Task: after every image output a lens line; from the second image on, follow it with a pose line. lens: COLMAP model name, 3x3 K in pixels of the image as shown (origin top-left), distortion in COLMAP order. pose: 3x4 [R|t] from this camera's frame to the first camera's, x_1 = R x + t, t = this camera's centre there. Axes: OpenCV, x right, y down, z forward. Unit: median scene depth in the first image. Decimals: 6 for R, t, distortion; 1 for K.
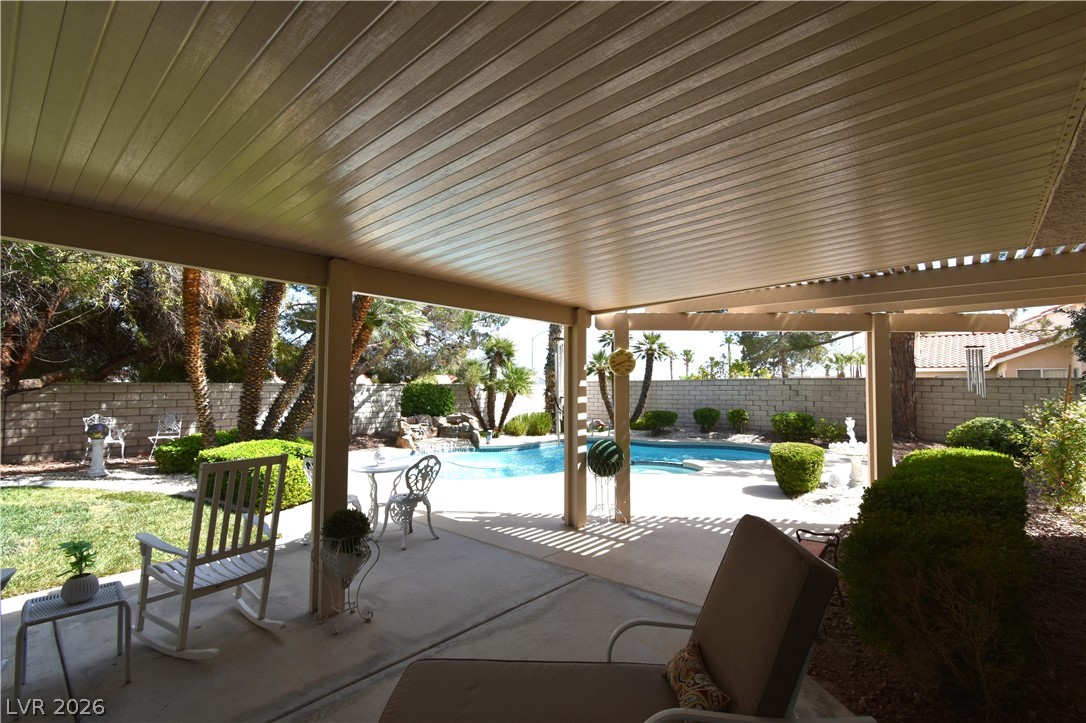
lens RADIAL K [[472.0, 0, 541.4], [0, 472.0, 366.6], [0, 0, 1]] dist [0.004251, 0.000293]
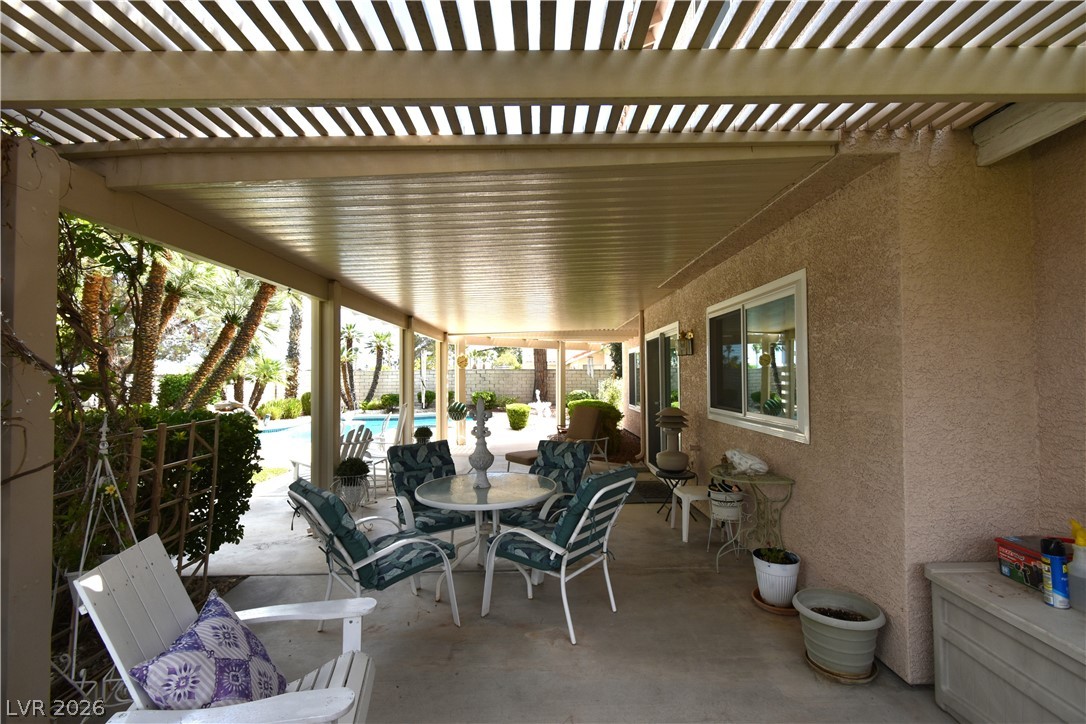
lens RADIAL K [[472.0, 0, 540.9], [0, 472.0, 364.9], [0, 0, 1]] dist [0.004251, 0.000293]
pose [[0.735701, 0.012323, 0.677195, -0.360913], [-0.024573, 0.999662, 0.008504, -0.008622], [-0.676861, -0.022897, 0.735755, -0.254198]]
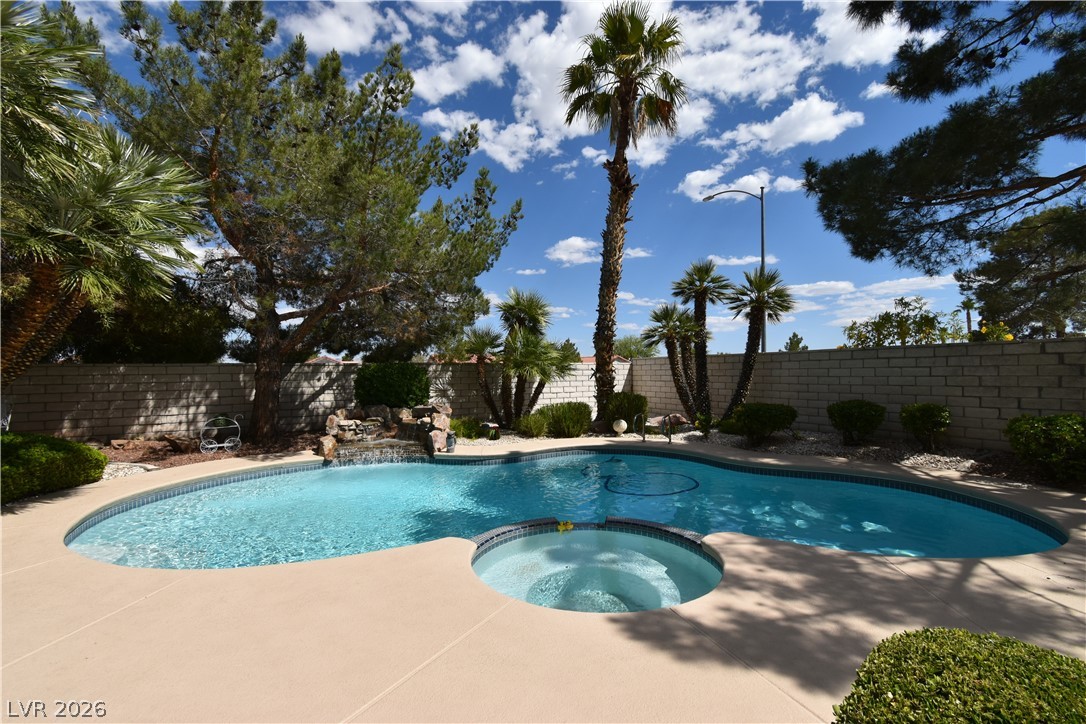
lens RADIAL K [[472.0, 0, 539.7], [0, 472.0, 356.0], [0, 0, 1]] dist [0.004251, 0.000293]
pose [[0.937351, -0.019103, -0.347862, 0.211981], [0.024041, 0.999662, 0.009882, 0.024680], [0.347555, -0.017625, 0.937494, 0.390614]]
